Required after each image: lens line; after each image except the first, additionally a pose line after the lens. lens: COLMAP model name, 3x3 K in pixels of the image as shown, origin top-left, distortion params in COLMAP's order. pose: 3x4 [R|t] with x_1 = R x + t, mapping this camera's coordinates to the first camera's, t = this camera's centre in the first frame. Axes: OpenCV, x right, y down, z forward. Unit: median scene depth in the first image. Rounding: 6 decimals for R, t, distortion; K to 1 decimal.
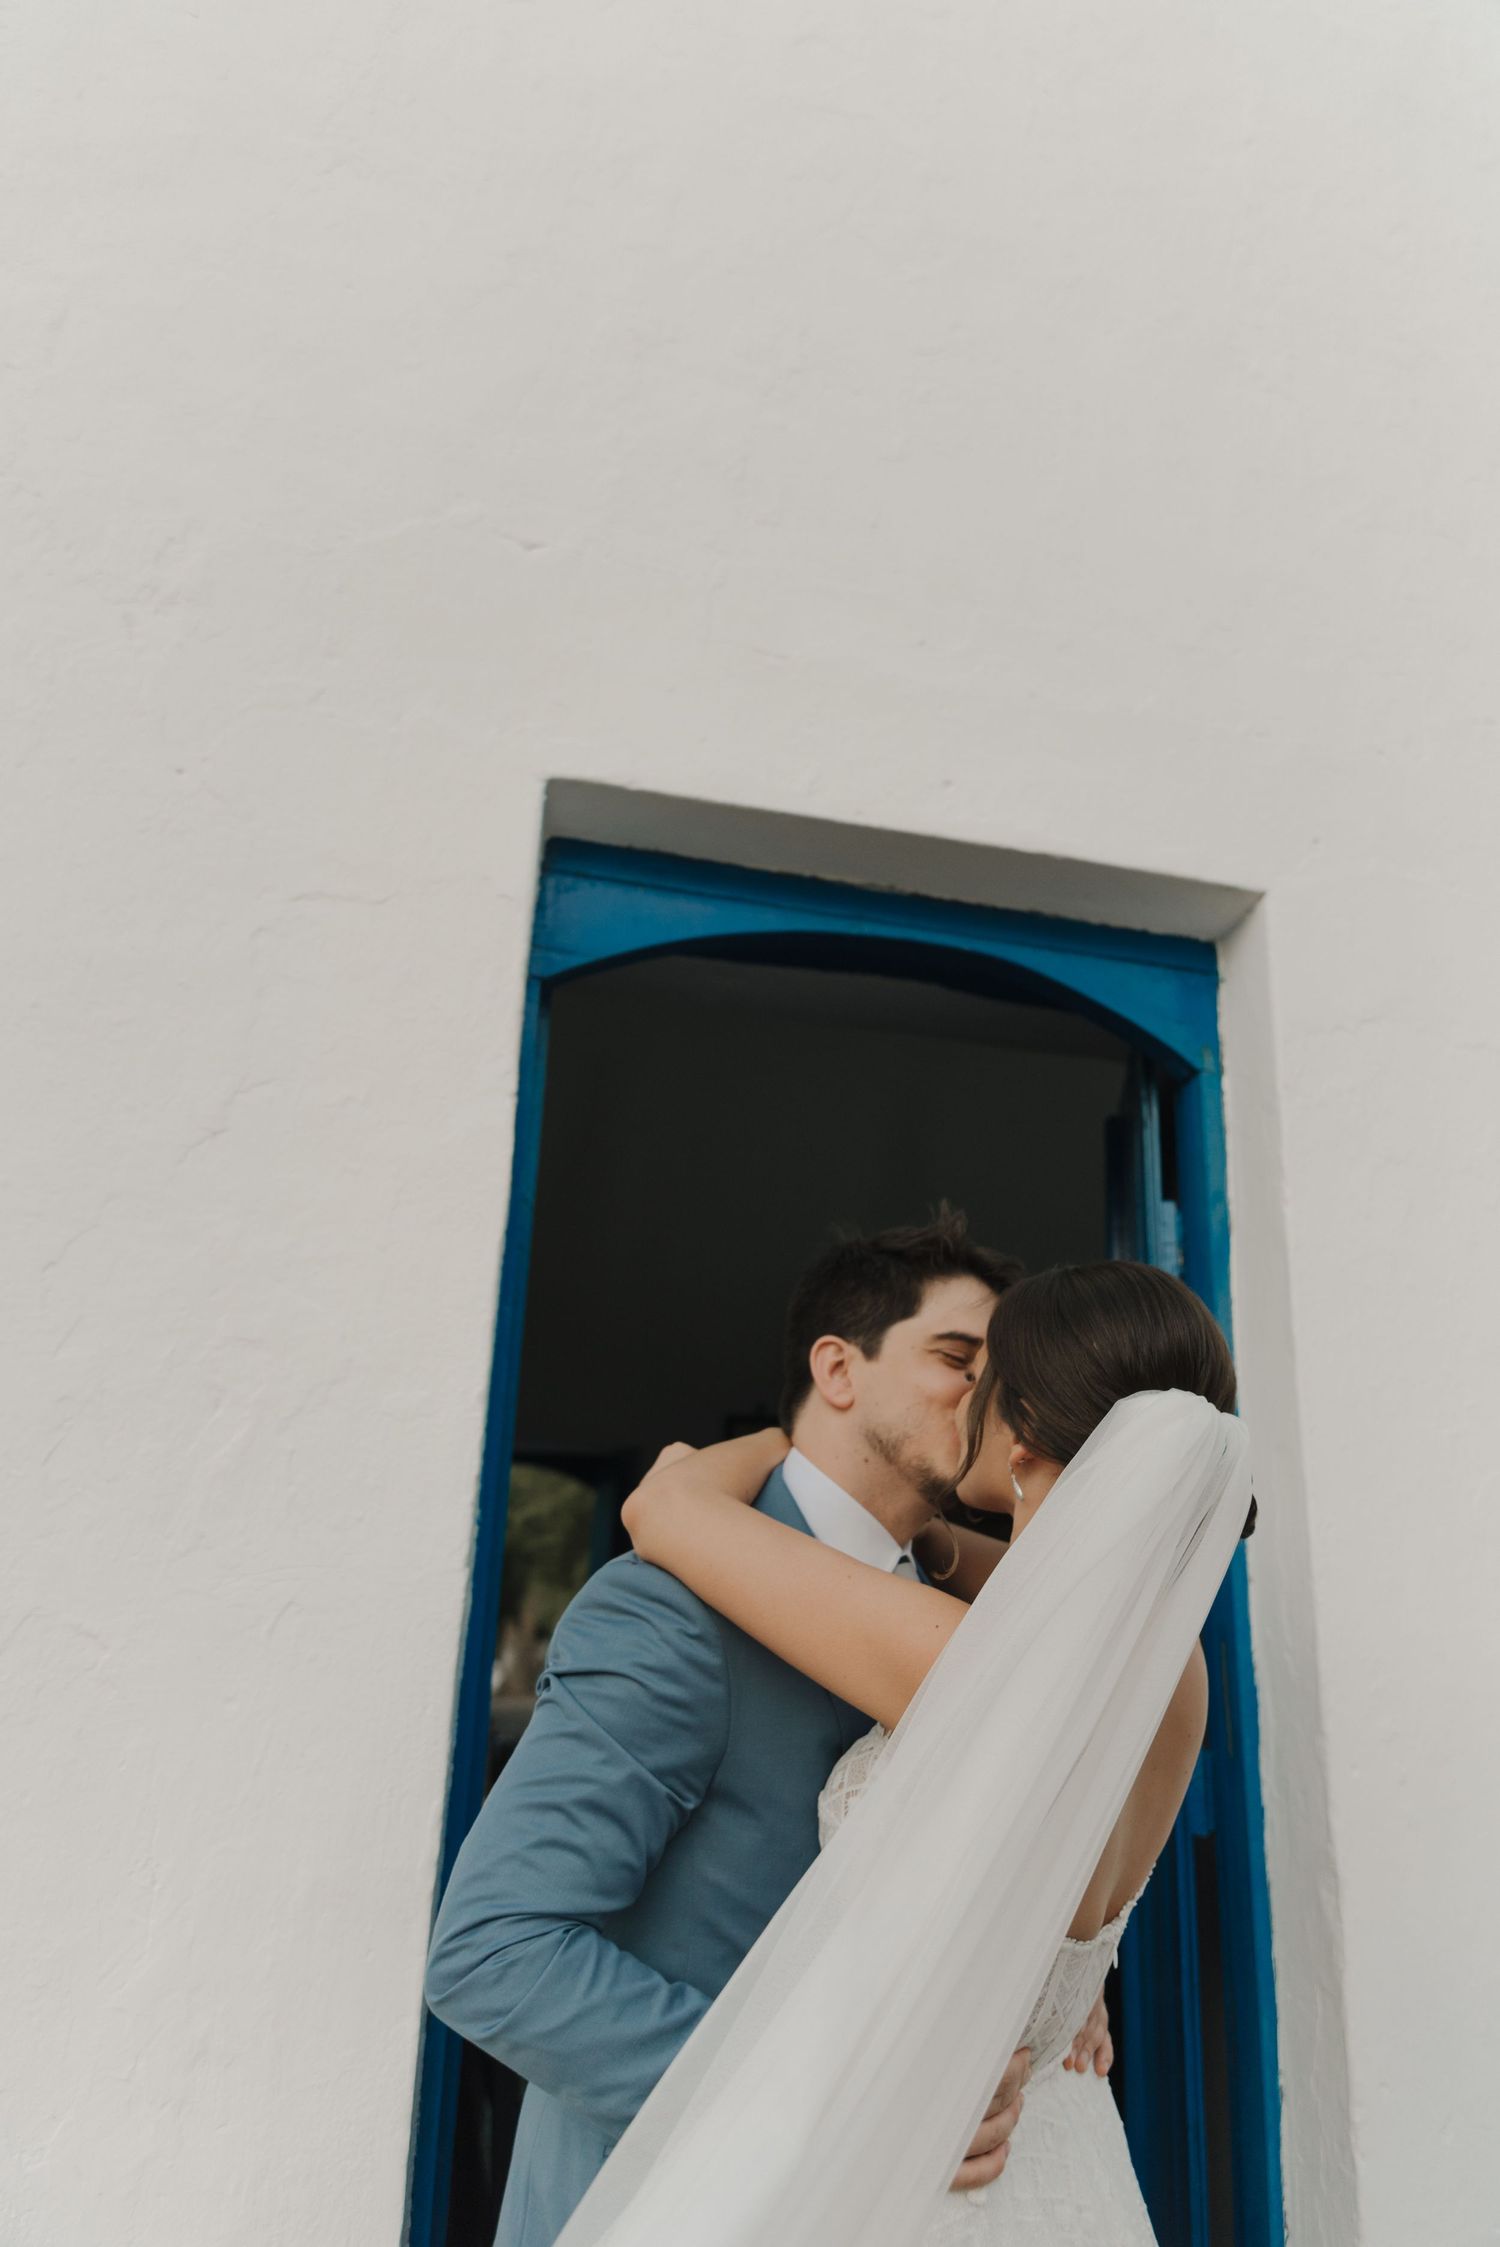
lens RADIAL K [[1506.0, 0, 755.8], [0, 1506.0, 1140.8], [0, 0, 1]] dist [0.067802, -0.085875]
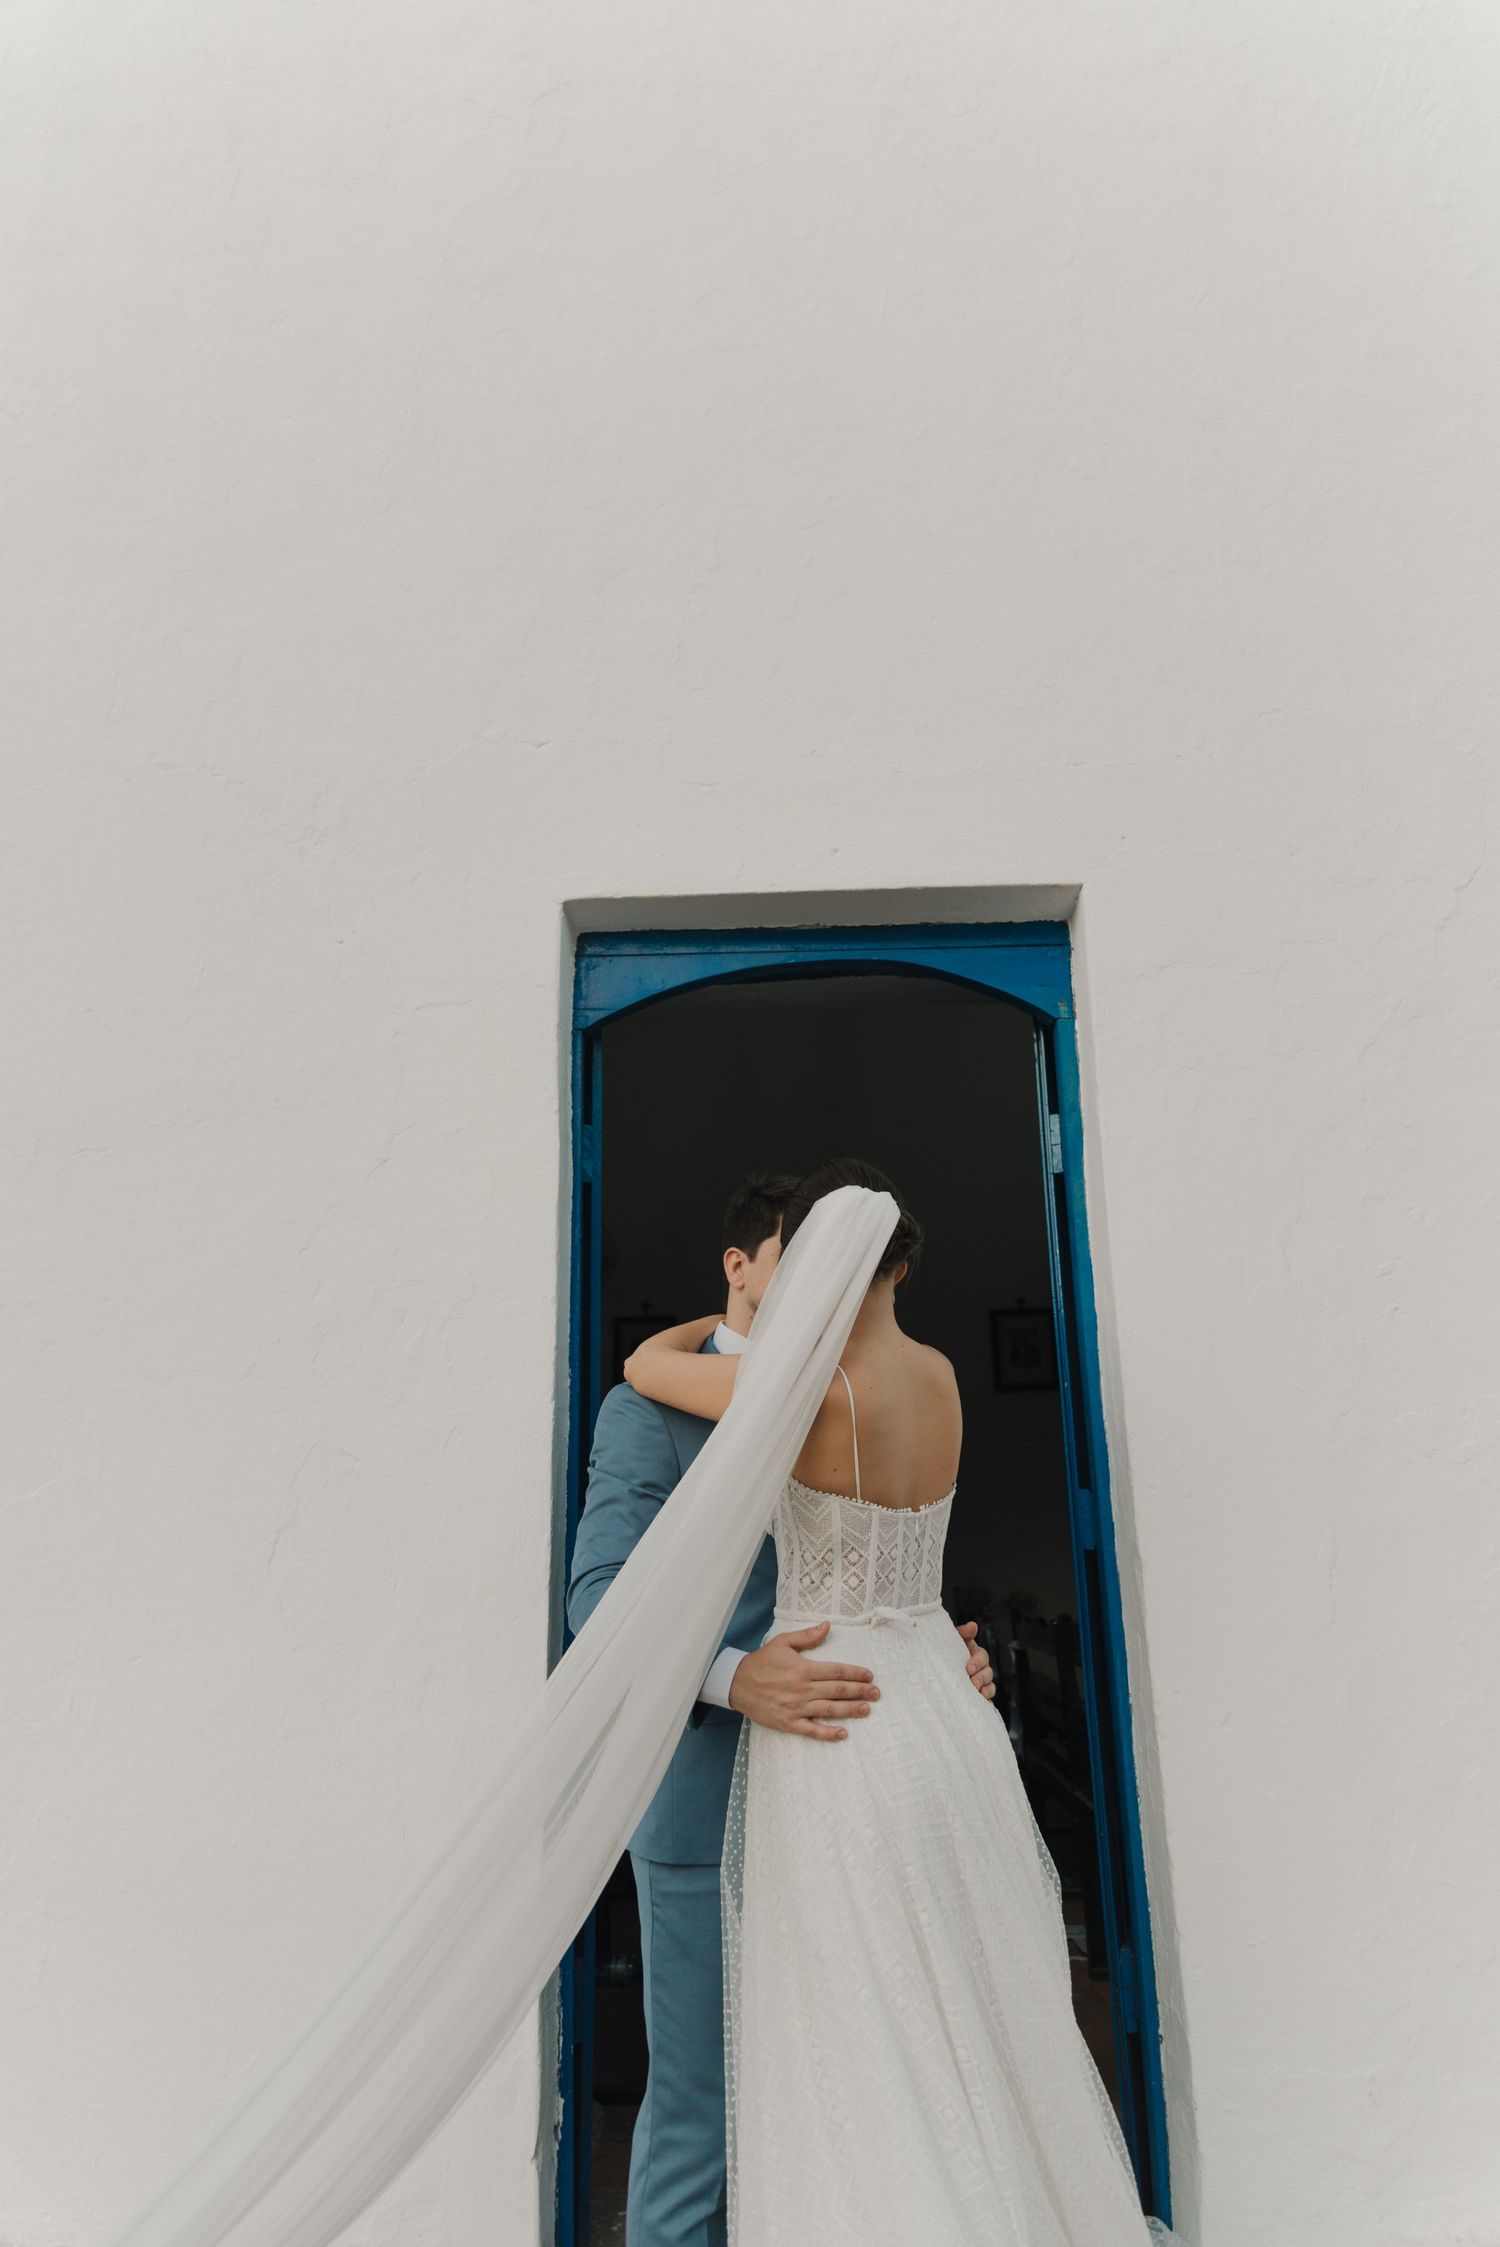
lens RADIAL K [[1431.8, 0, 746.8], [0, 1431.8, 1144.0], [0, 0, 1]] dist [0.065217, -0.001392]
pose [[0.963311, -0.126308, -0.236810, 0.337243], [0.138814, 0.989633, 0.036834, -0.021956], [0.229702, -0.068355, 0.970858, -0.370195]]
